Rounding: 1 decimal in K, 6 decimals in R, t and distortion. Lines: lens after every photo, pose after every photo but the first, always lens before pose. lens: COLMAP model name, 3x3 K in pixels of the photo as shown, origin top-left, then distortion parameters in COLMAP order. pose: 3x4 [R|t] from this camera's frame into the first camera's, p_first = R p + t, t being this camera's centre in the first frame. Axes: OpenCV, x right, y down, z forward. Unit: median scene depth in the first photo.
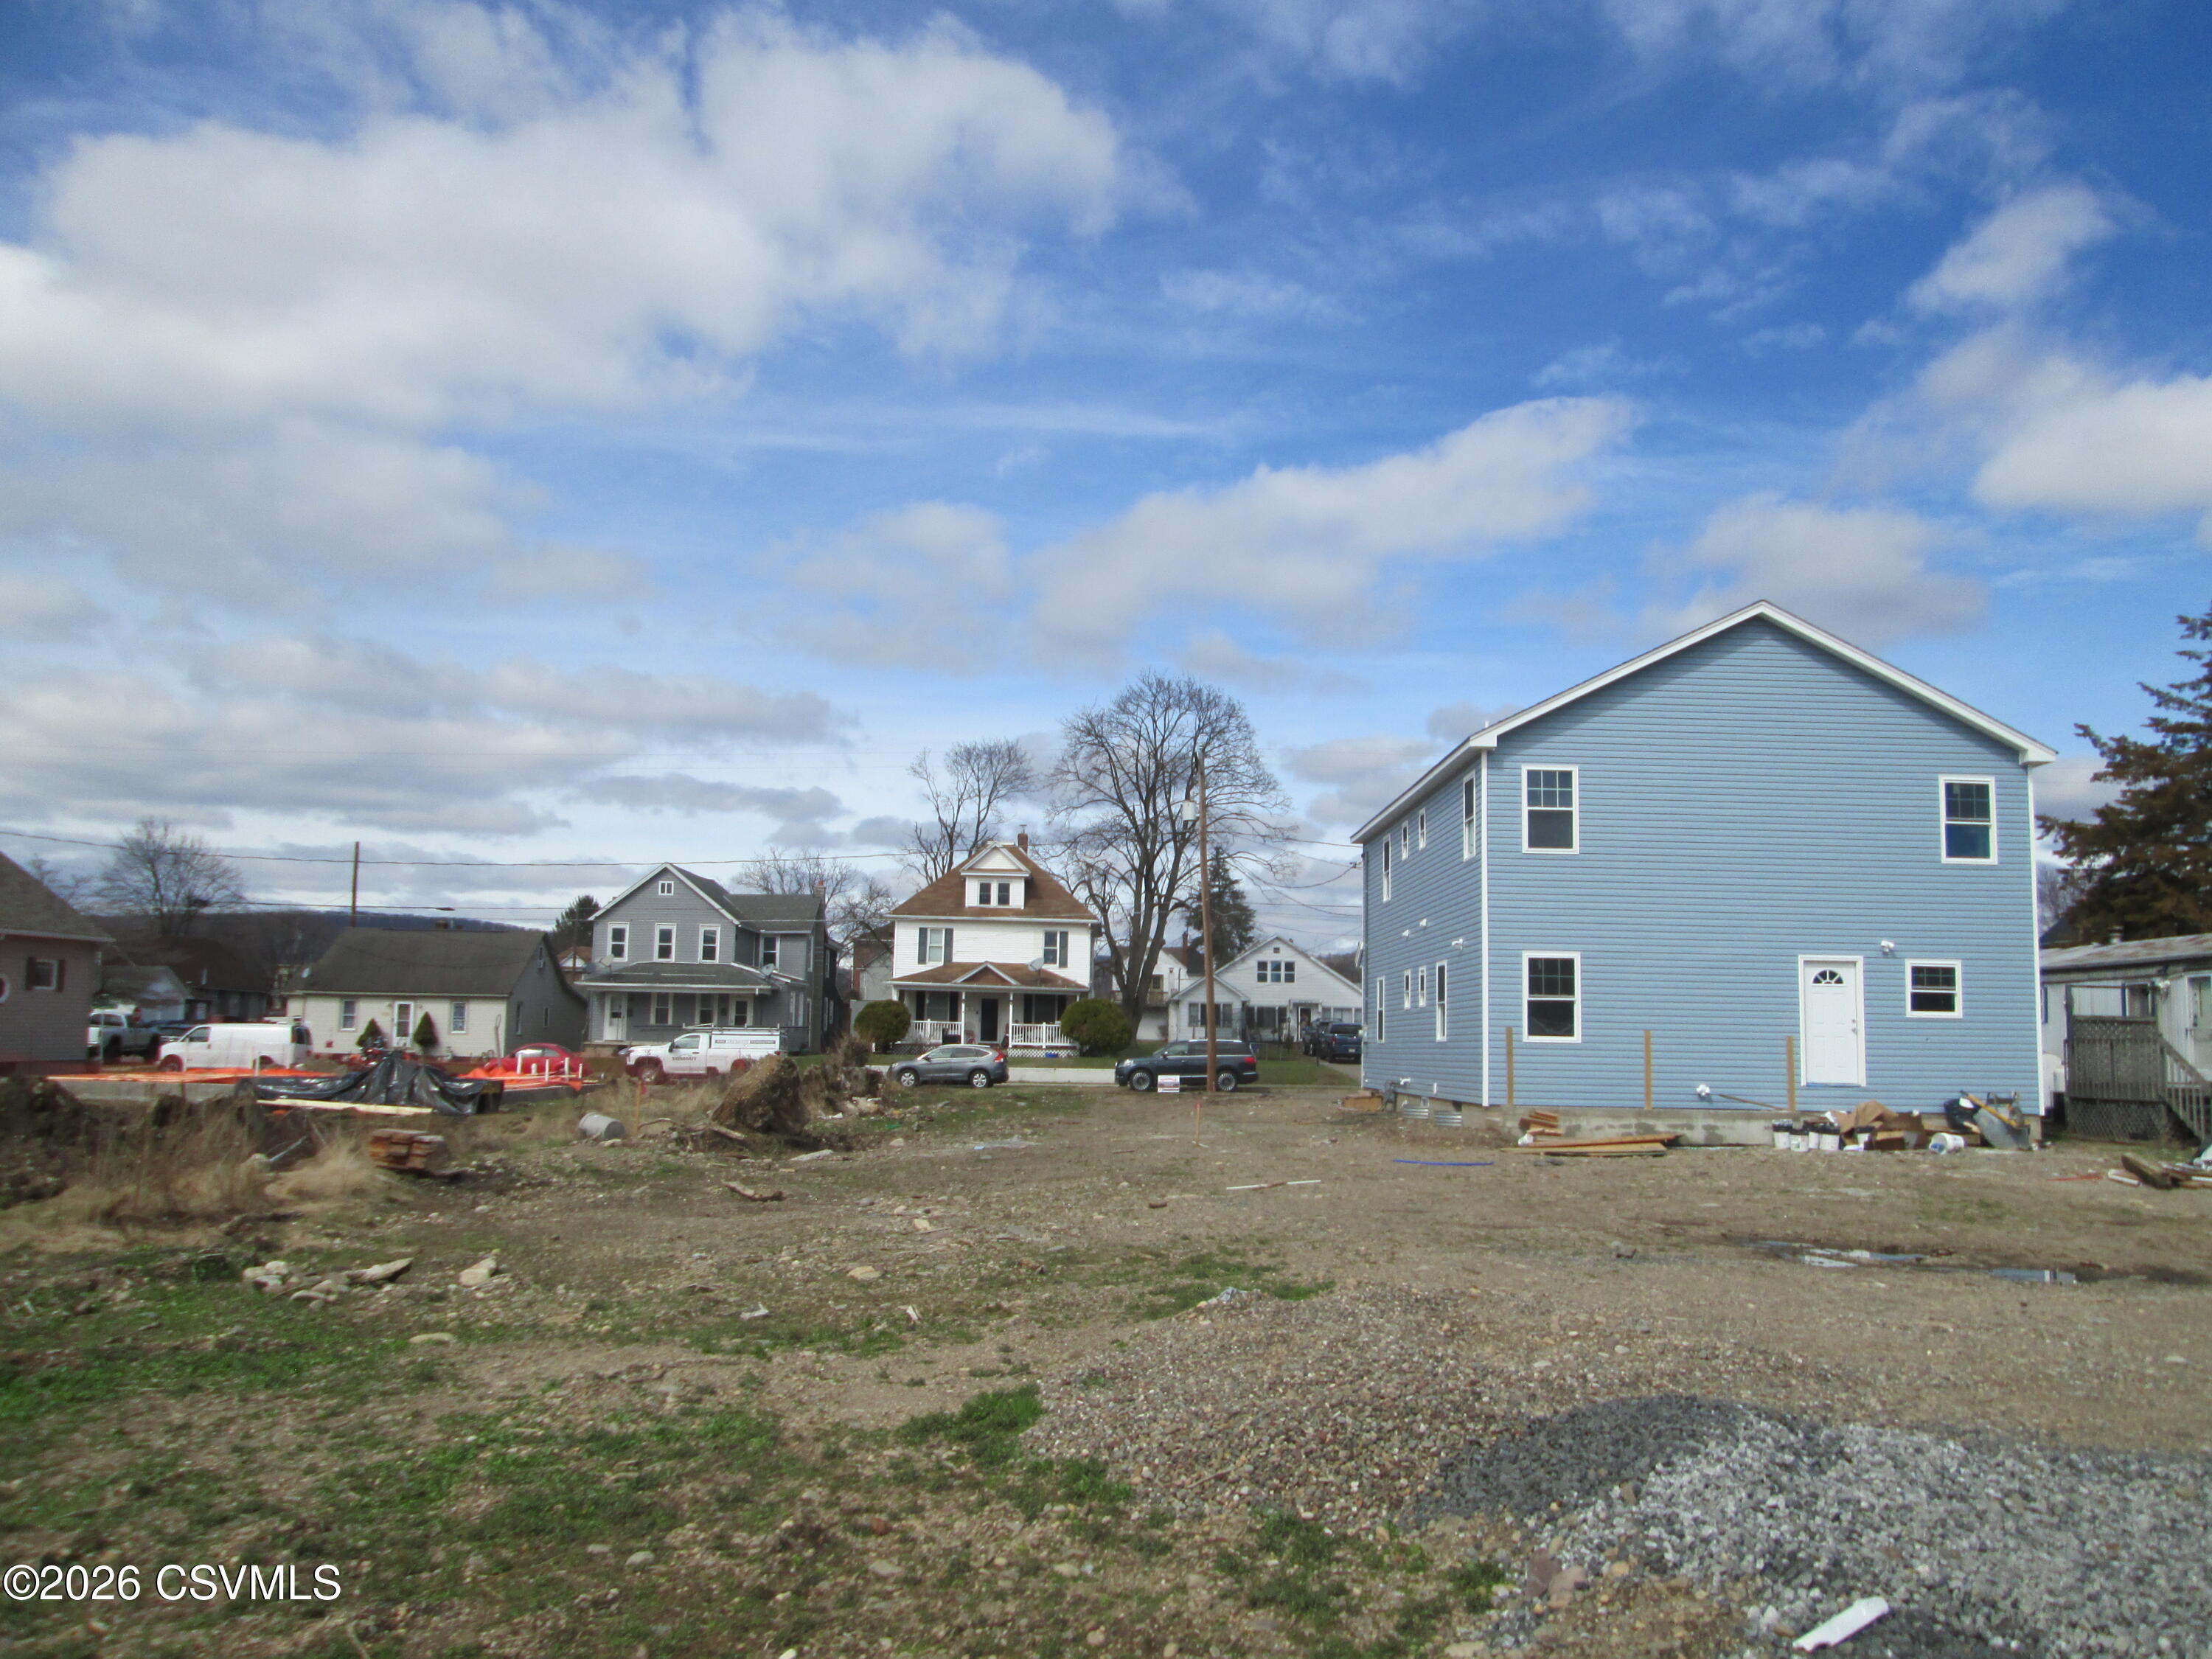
lens RADIAL K [[1798.2, 0, 1106.0], [0, 1798.2, 829.5], [0, 0, 1]] dist [-0.007504, -0.004242]
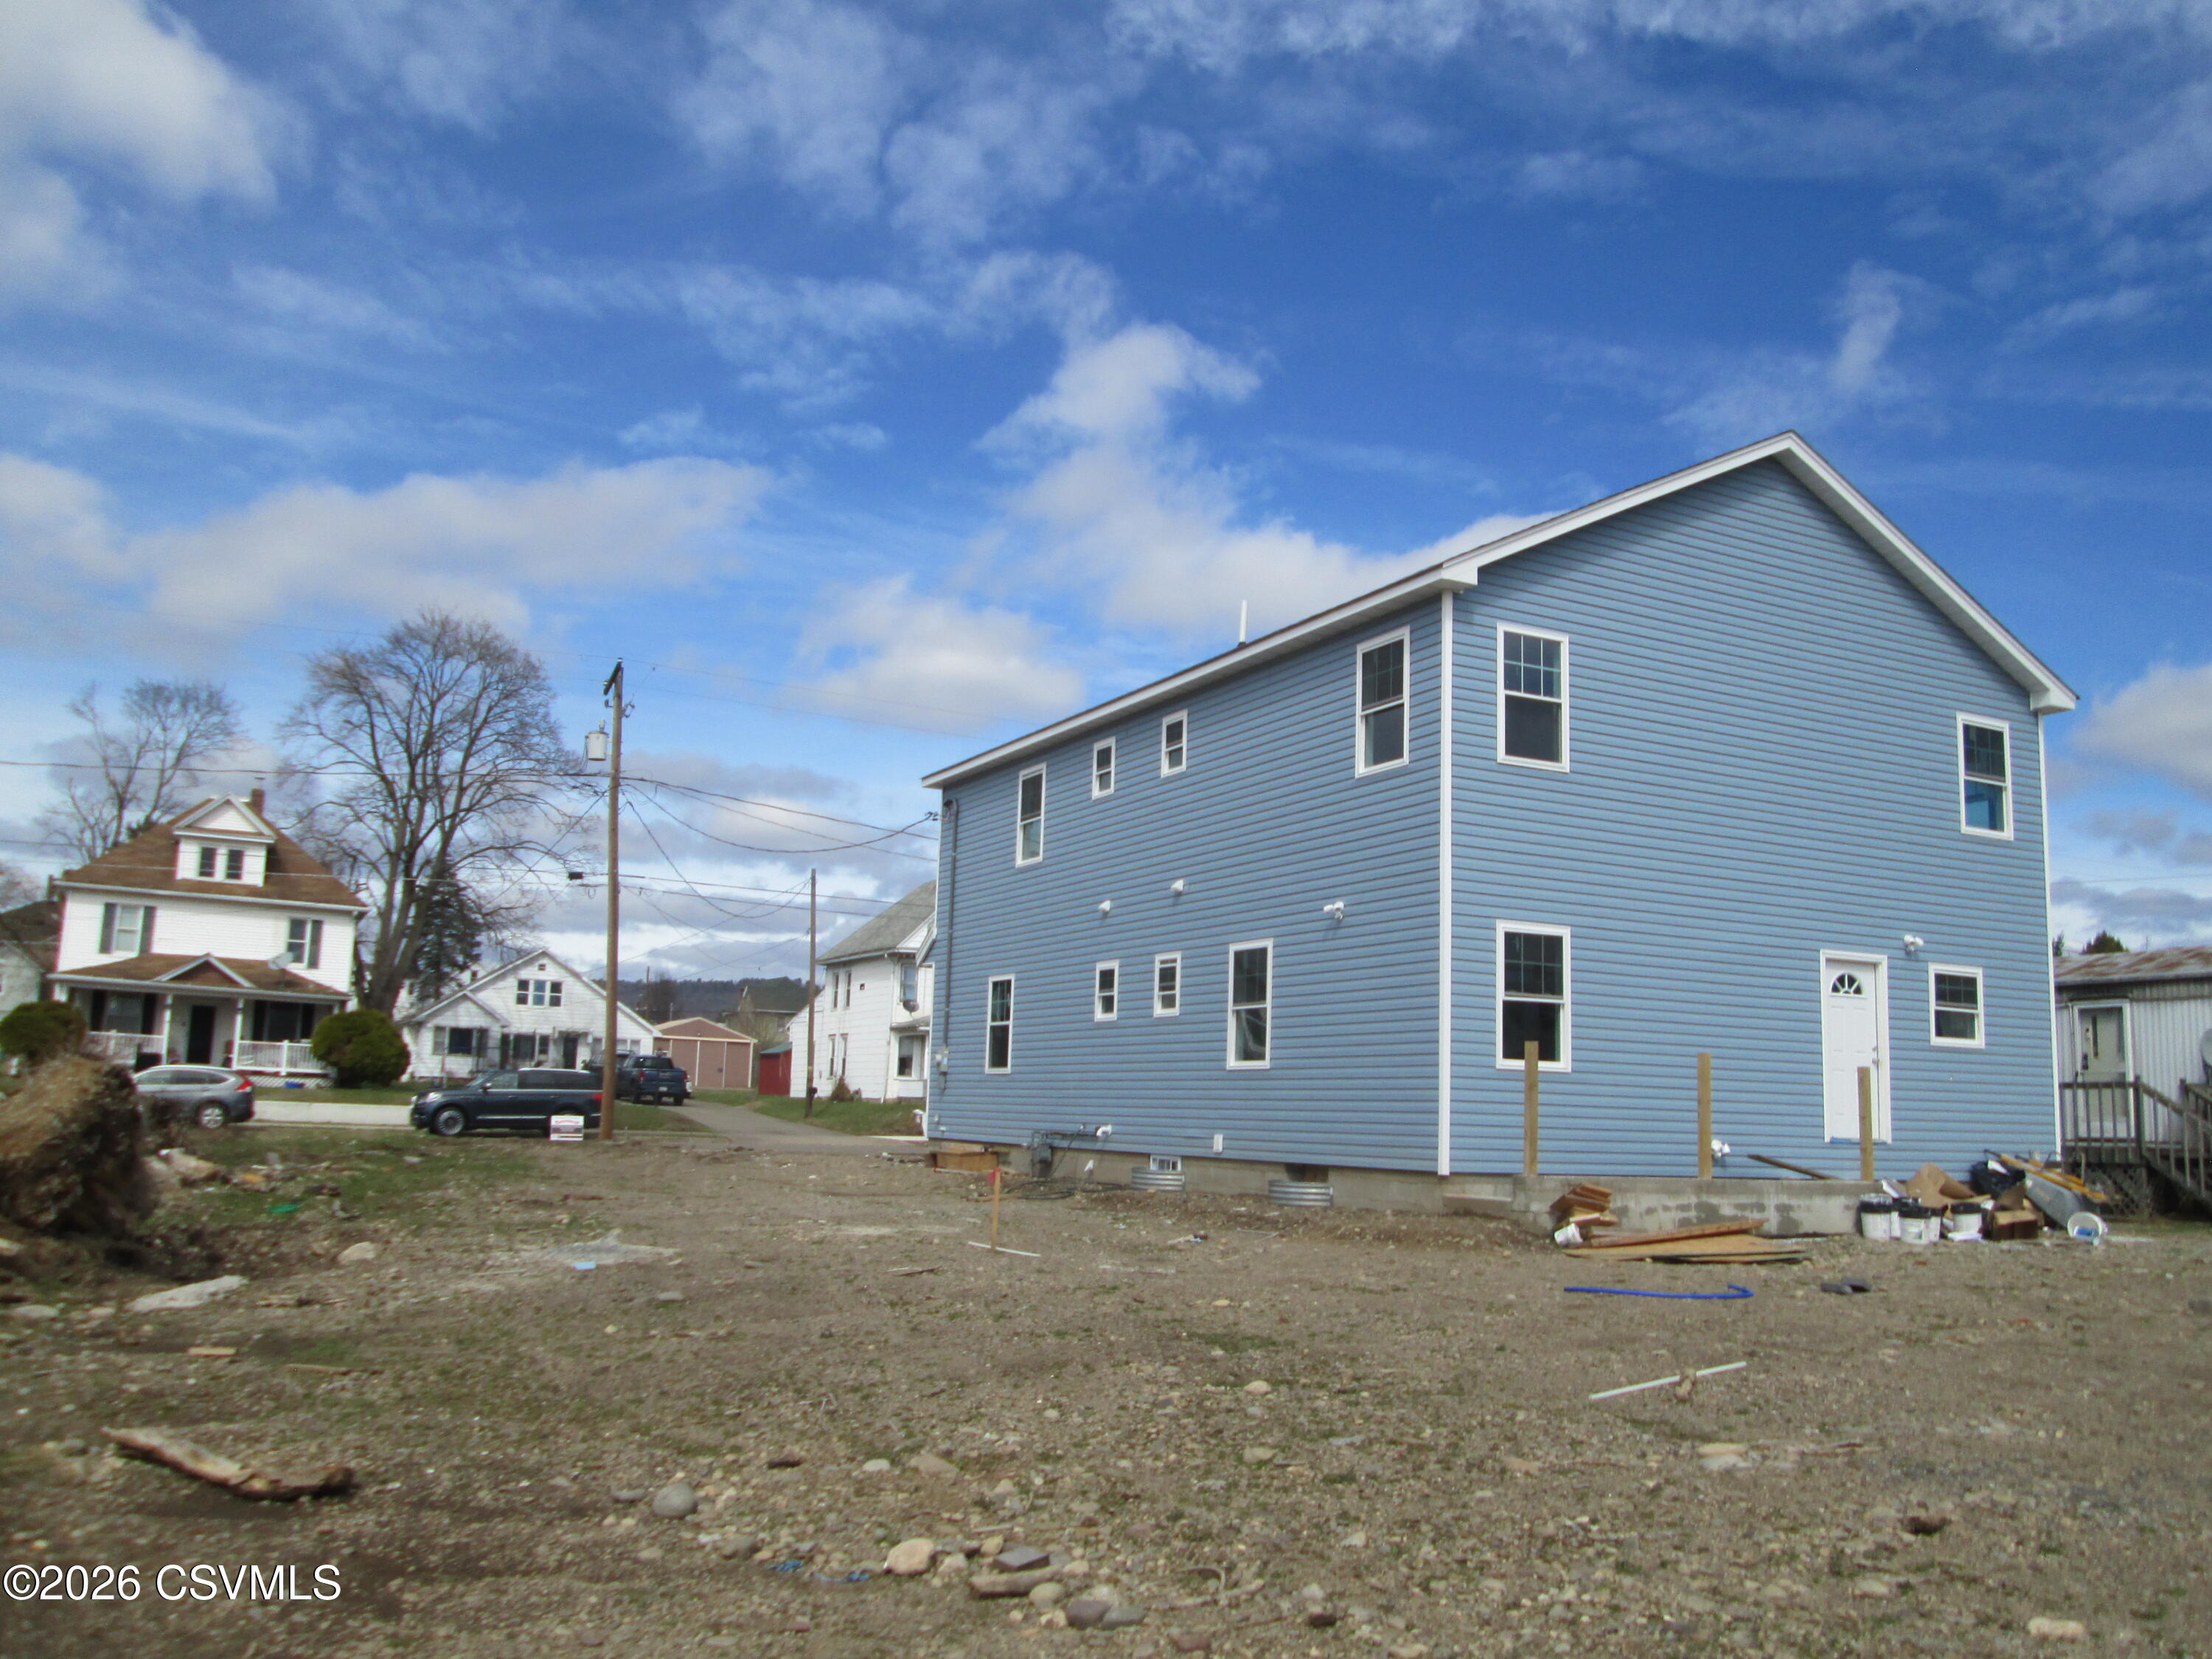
lens RADIAL K [[1822.3, 0, 1106.0], [0, 1822.3, 829.5], [0, 0, 1]] dist [-0.033865, -0.003913]
pose [[0.898787, 0.079439, 0.431128, -0.088507], [-0.069785, 0.996831, -0.038191, 0.039155], [-0.432796, 0.004239, 0.901482, 0.279897]]
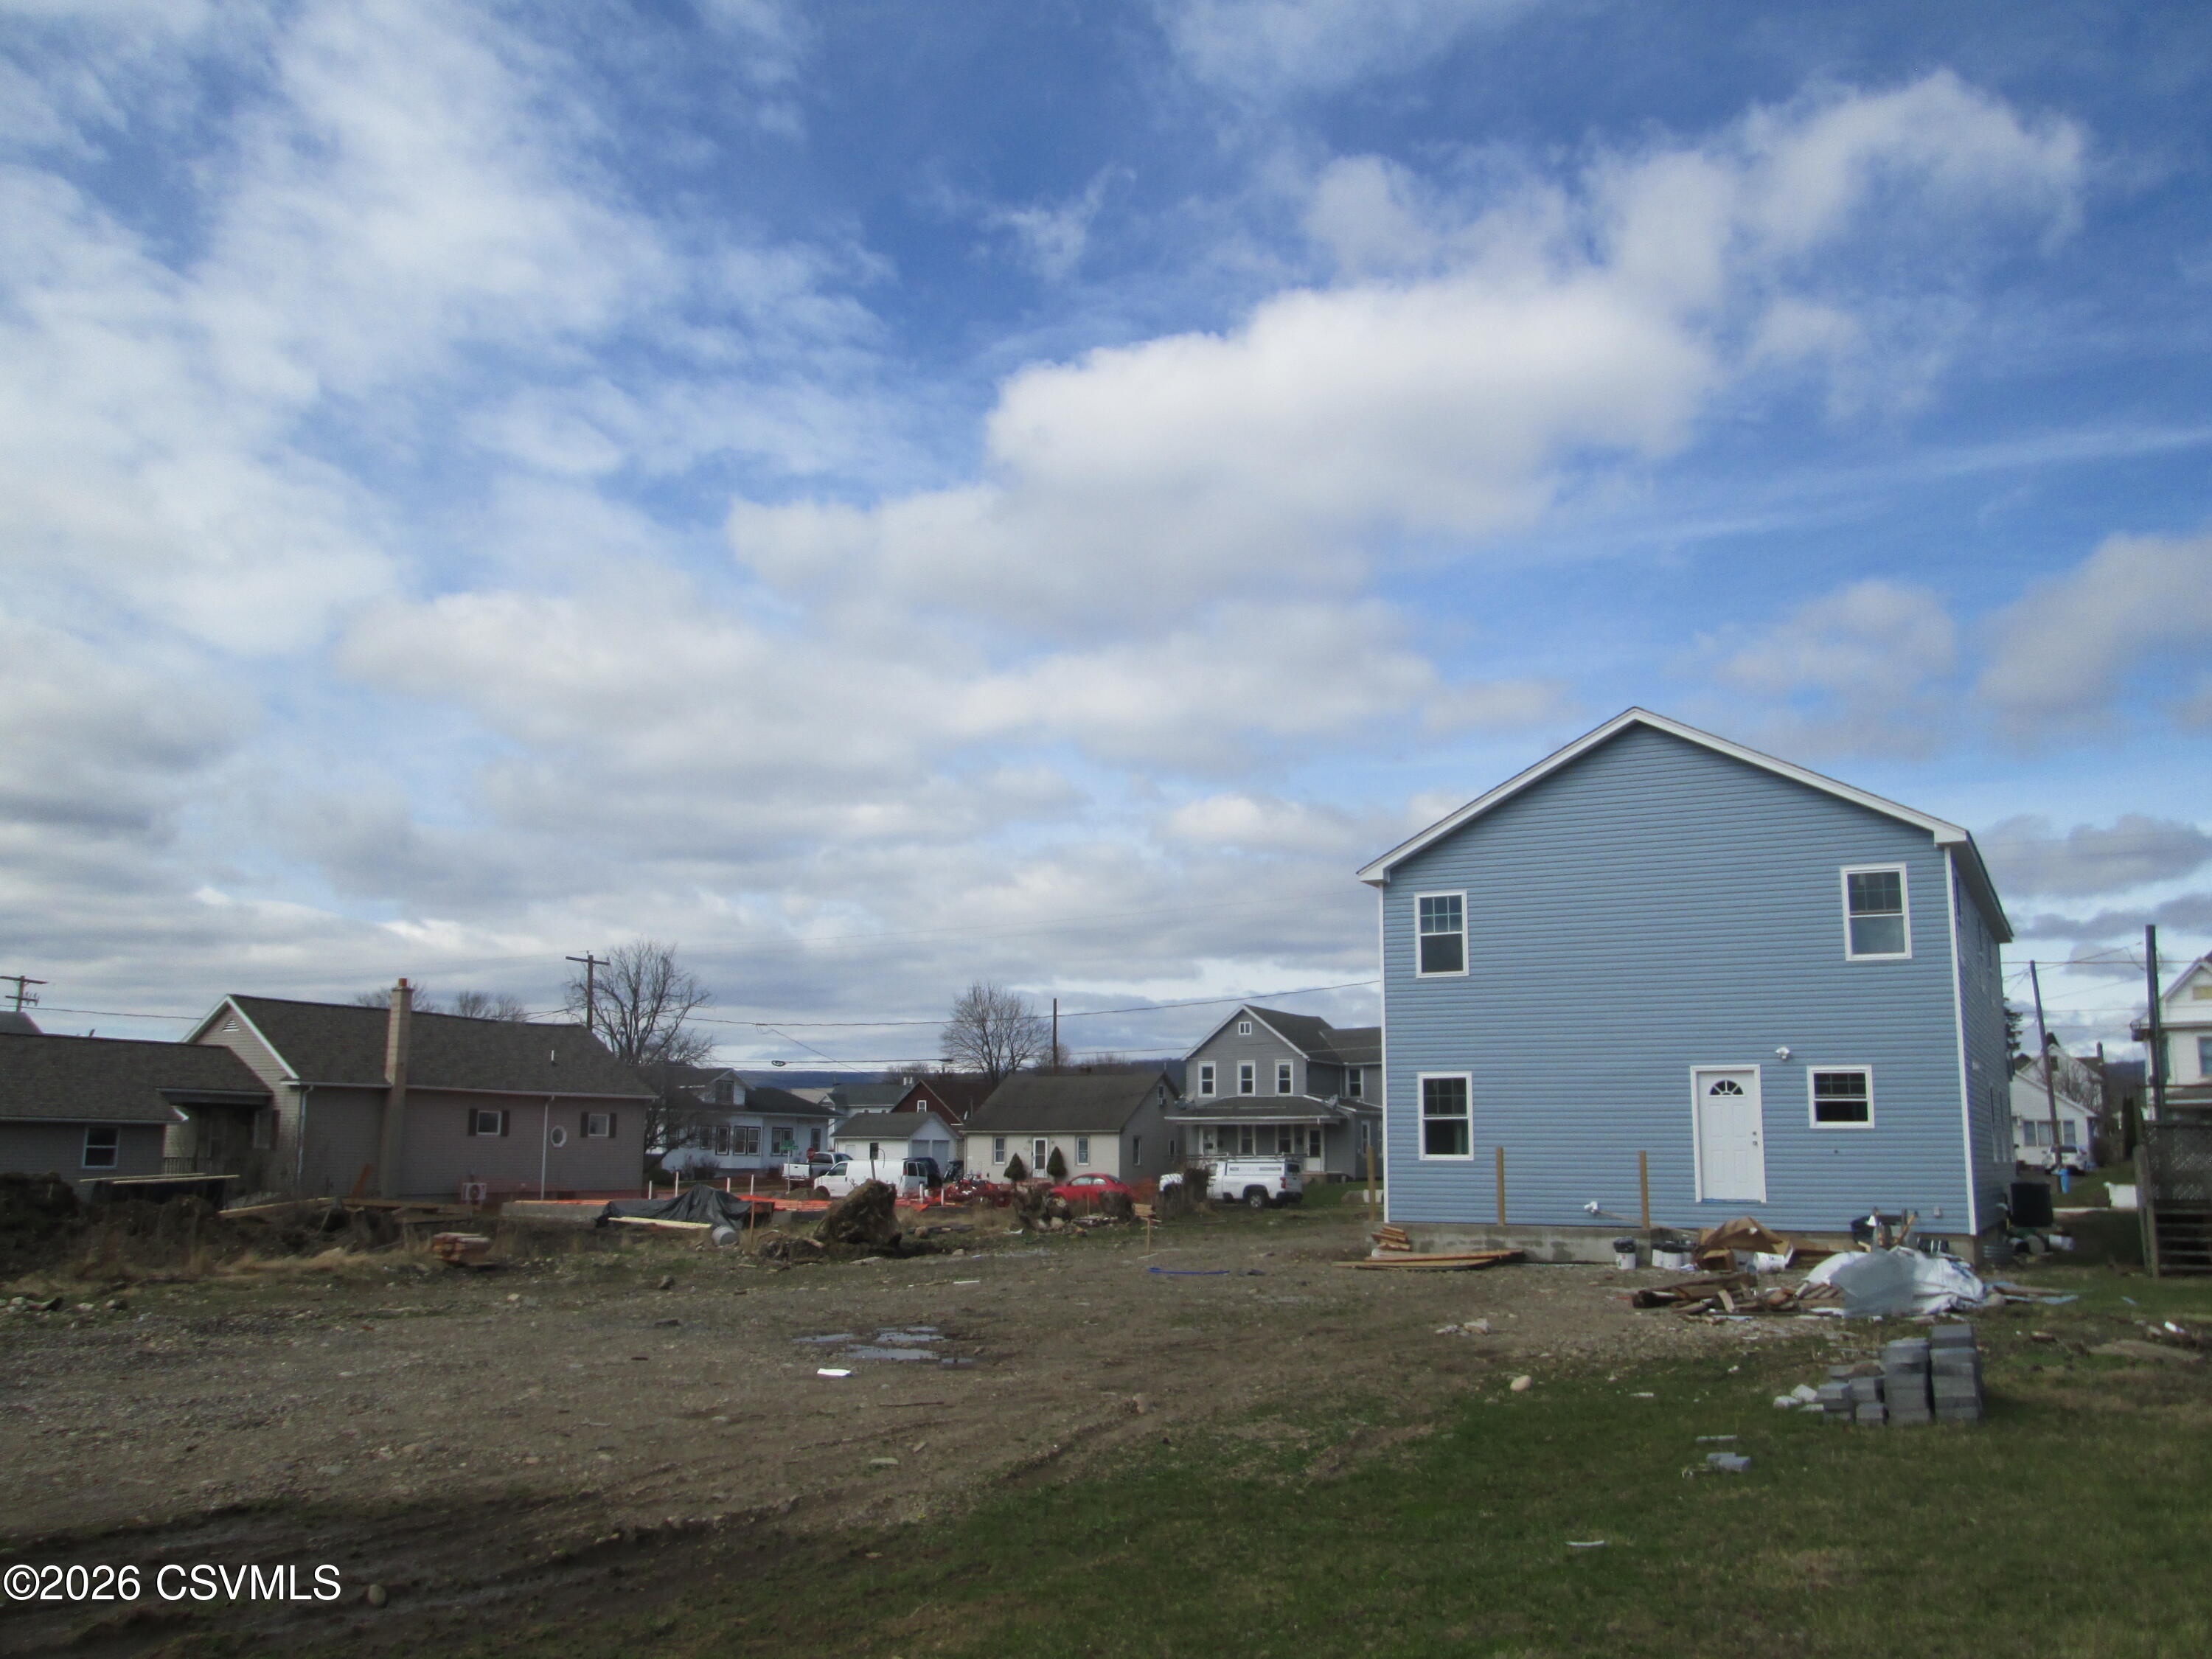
lens RADIAL K [[1833.1, 0, 1106.0], [0, 1833.1, 829.5], [0, 0, 1]] dist [0.000619, -0.000987]
pose [[0.861363, -0.103966, -0.497237, 0.347989], [0.070572, 0.993832, -0.085546, 0.003136], [0.503064, 0.038595, 0.863387, -0.008796]]
